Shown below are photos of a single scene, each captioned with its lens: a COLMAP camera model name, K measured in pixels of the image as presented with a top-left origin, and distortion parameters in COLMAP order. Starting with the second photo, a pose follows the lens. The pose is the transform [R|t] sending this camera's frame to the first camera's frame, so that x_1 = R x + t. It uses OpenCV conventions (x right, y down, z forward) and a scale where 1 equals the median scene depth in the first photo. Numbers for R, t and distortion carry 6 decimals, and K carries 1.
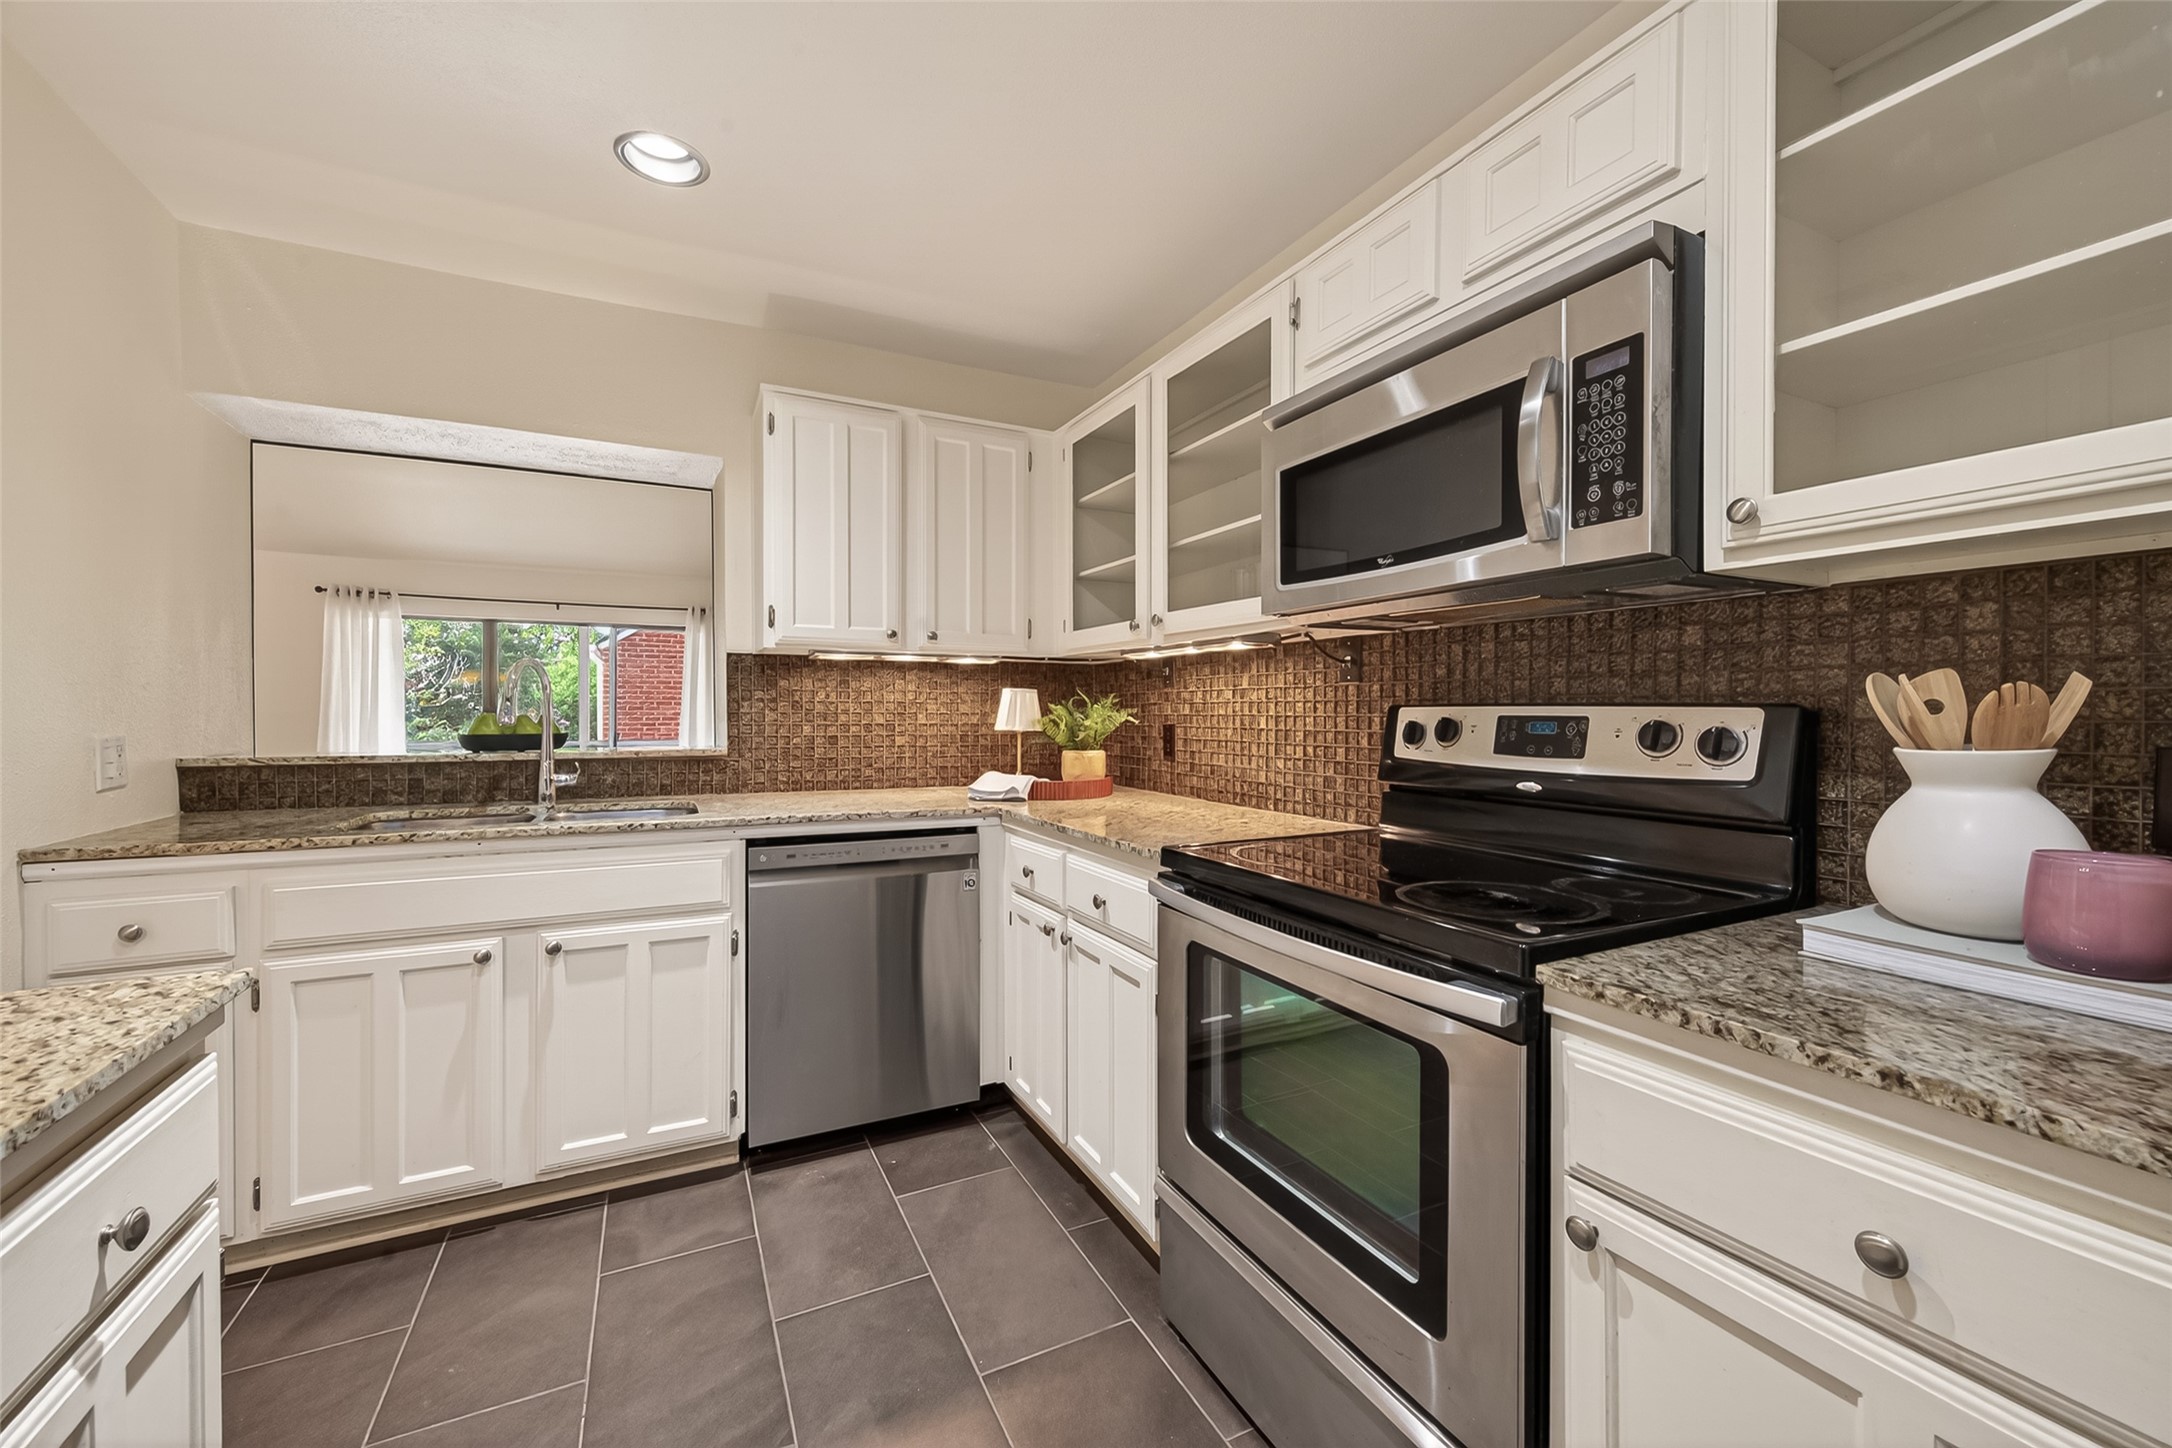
lens RADIAL K [[835.7, 0, 1113.8], [0, 835.7, 724.3], [0, 0, 1]] dist [-0.001925, -0.000255]
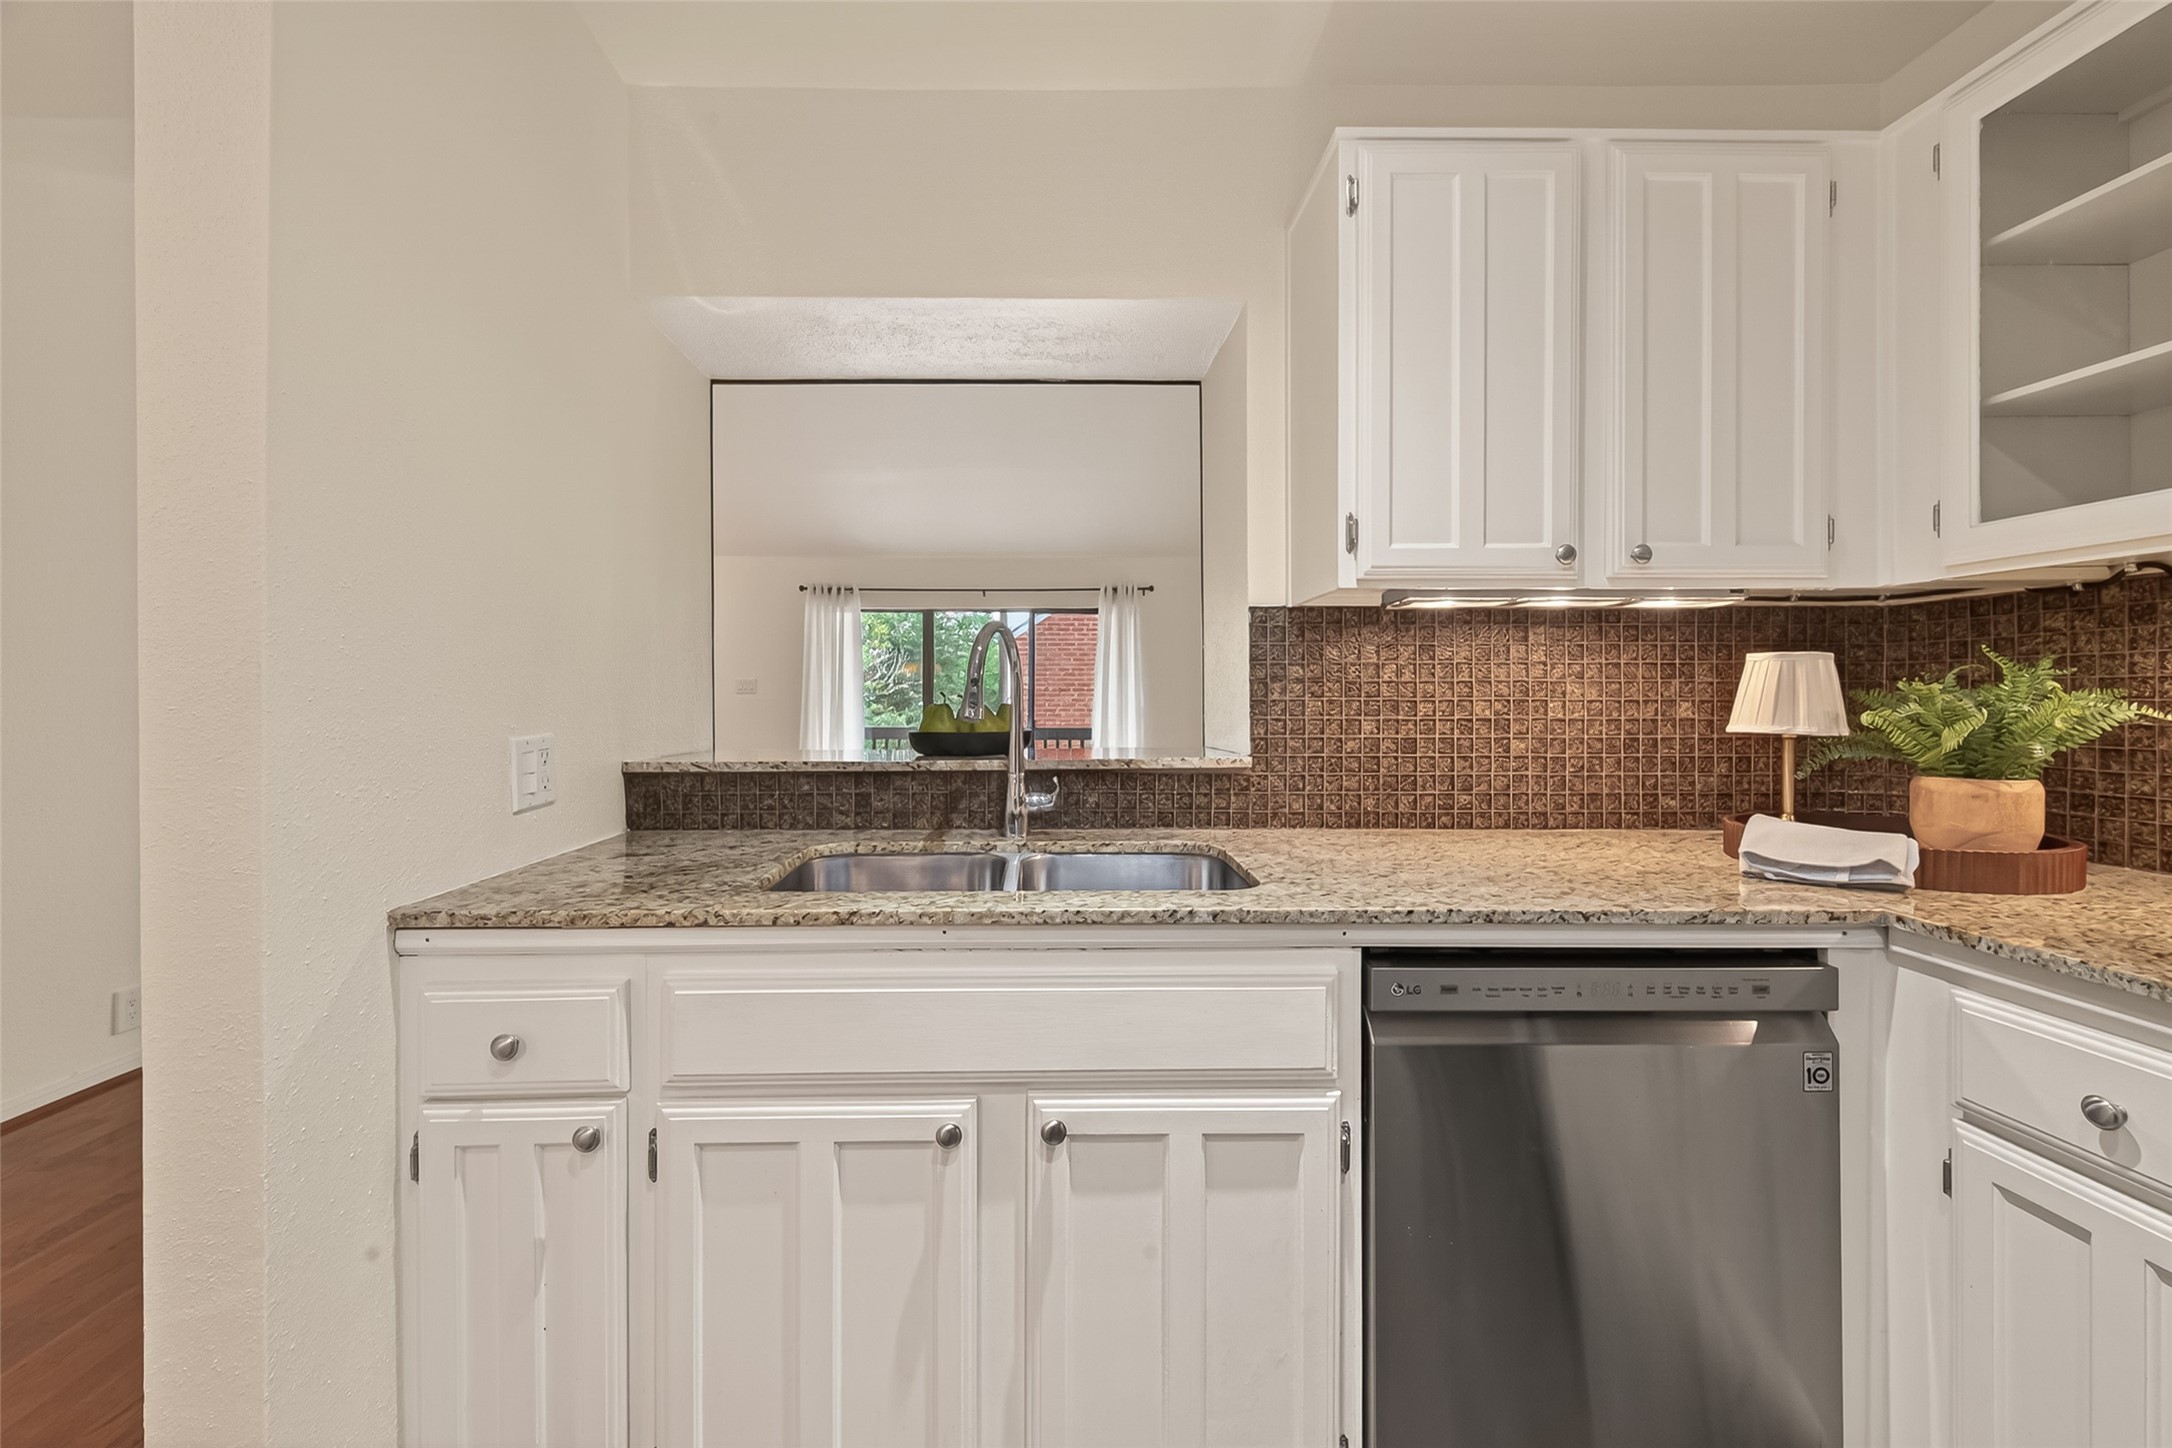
lens RADIAL K [[849.8, 0, 1080.0], [0, 849.8, 710.5], [0, 0, 1]] dist [-0.000144, -0.000141]
pose [[0.896620, 0.002052, -0.442797, -0.320702], [-0.001643, 0.999998, 0.001305, -0.007845], [0.442799, -0.000443, 0.896621, 0.397119]]
